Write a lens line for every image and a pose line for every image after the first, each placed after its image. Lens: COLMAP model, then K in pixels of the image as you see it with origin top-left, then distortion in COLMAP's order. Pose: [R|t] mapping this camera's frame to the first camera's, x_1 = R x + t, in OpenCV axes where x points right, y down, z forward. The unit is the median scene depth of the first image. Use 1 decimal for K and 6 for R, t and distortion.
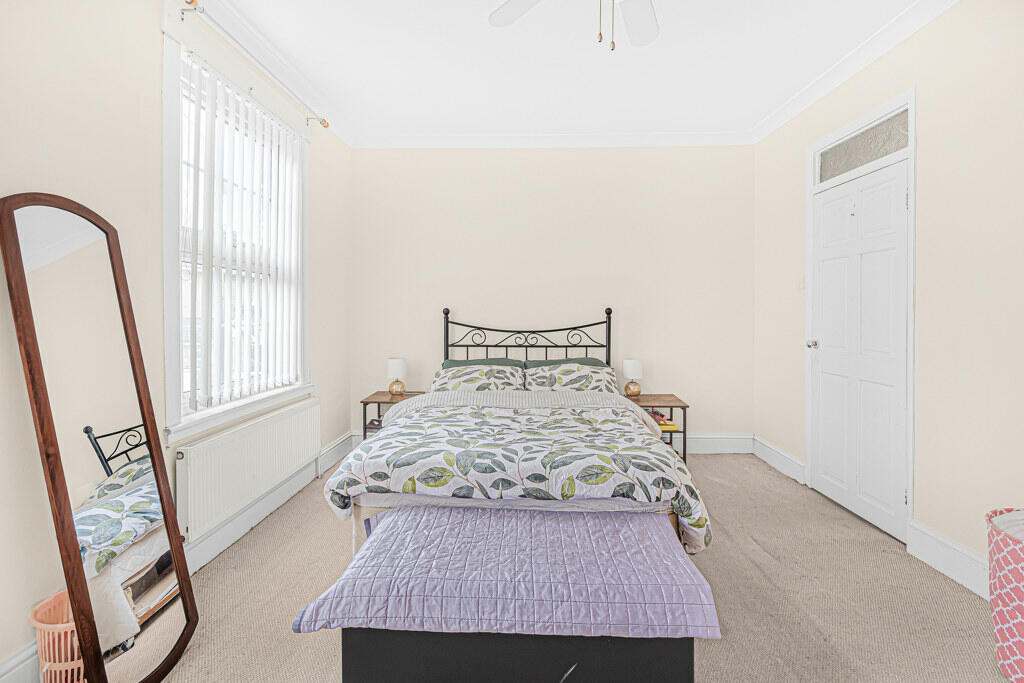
lens RADIAL K [[447.8, 0, 514.5], [0, 447.8, 323.4], [0, 0, 1]] dist [-0.014097, 0.006272]
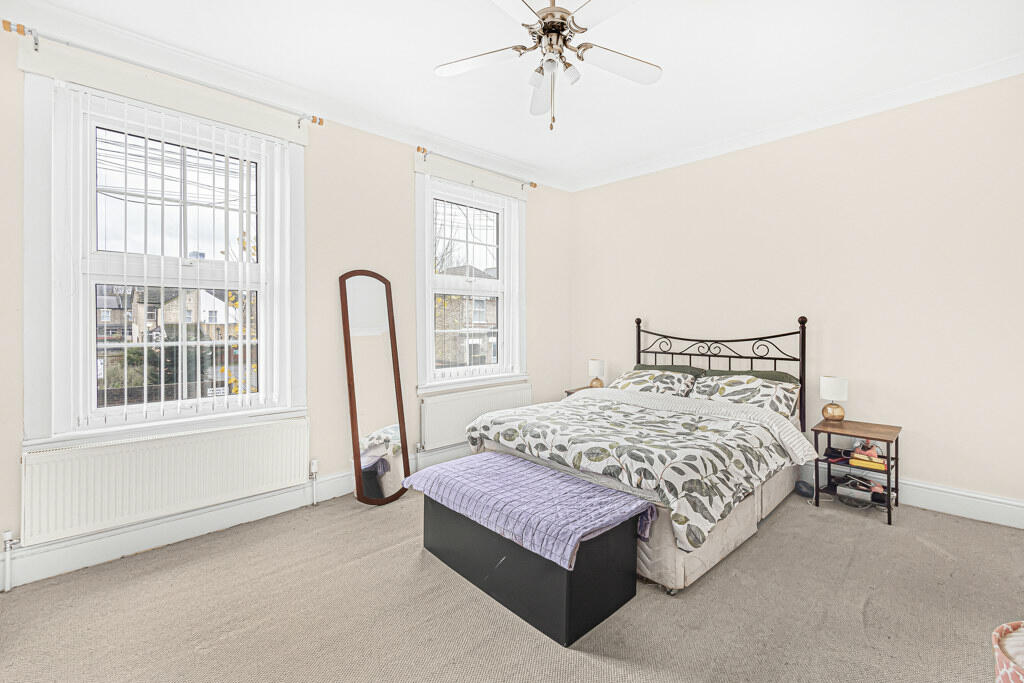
lens RADIAL K [[447.8, 0, 514.5], [0, 447.8, 323.4], [0, 0, 1]] dist [-0.014097, 0.006272]
pose [[0.710321, 0.000268, -0.703878, 0.425262], [-0.013507, 0.999821, -0.013250, -0.001771], [0.703749, 0.018920, 0.710197, -0.021896]]
